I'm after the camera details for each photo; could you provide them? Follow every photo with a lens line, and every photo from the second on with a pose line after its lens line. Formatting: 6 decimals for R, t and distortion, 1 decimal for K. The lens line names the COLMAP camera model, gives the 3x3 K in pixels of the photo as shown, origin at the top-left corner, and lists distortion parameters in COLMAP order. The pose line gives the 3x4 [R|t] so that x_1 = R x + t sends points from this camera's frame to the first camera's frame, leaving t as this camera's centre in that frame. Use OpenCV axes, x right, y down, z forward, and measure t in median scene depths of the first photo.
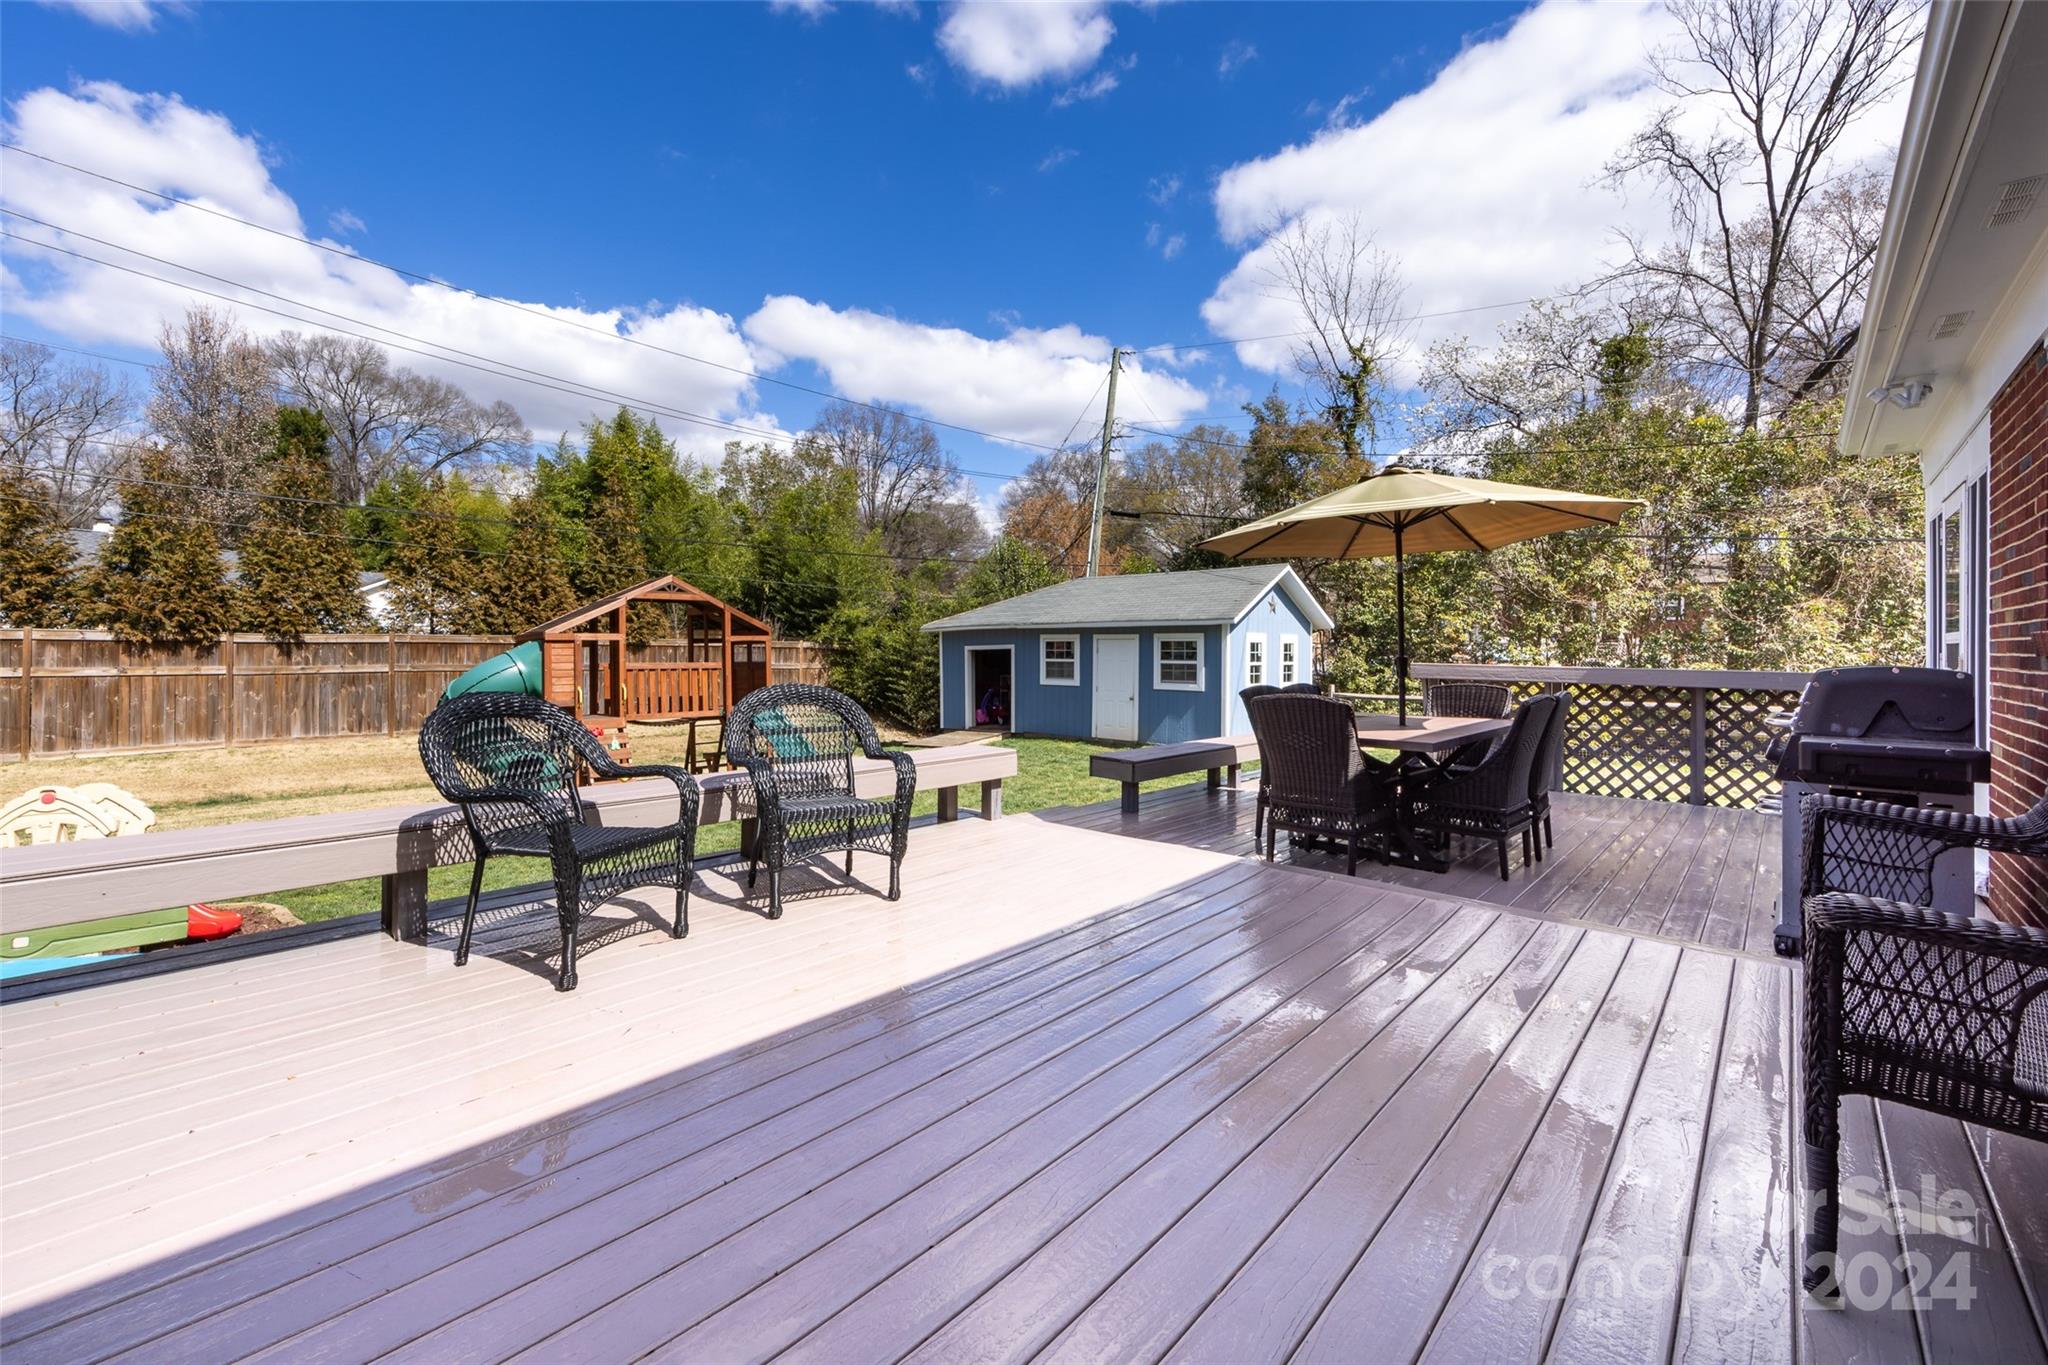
lens RADIAL K [[811.4, 0, 1014.7], [0, 811.4, 644.0], [0, 0, 1]] dist [-0.010124, -0.000409]
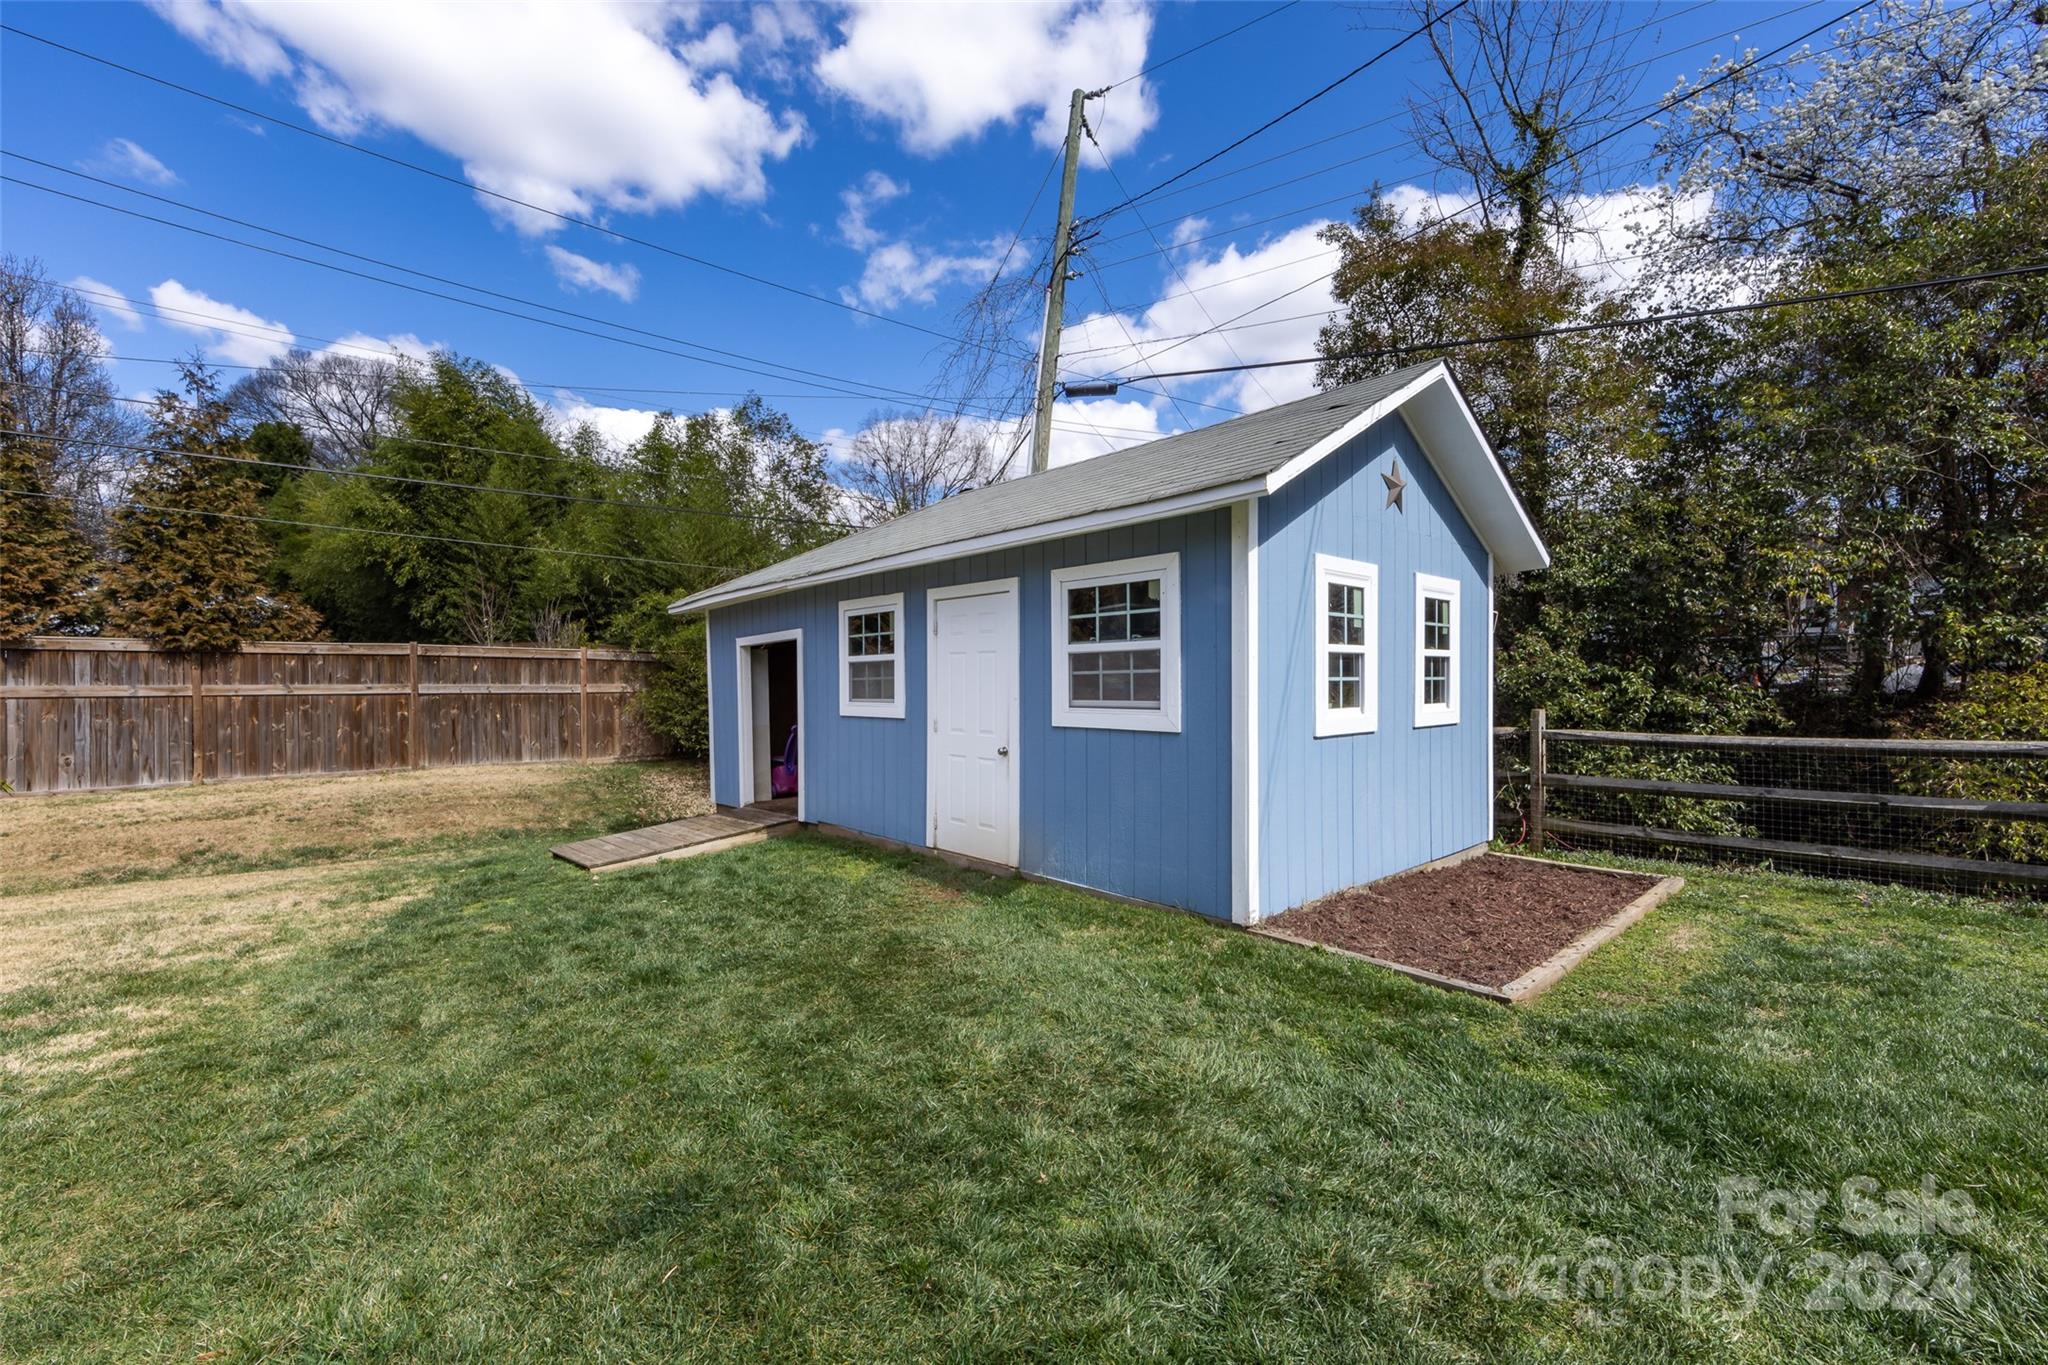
lens RADIAL K [[811.4, 0, 1028.9], [0, 811.4, 700.3], [0, 0, 1]] dist [-0.010124, -0.000409]
pose [[0.996327, -0.011870, -0.084806, 0.176873], [0.014701, 0.999352, 0.032847, 0.030048], [0.084361, -0.033973, 0.995856, 0.594637]]
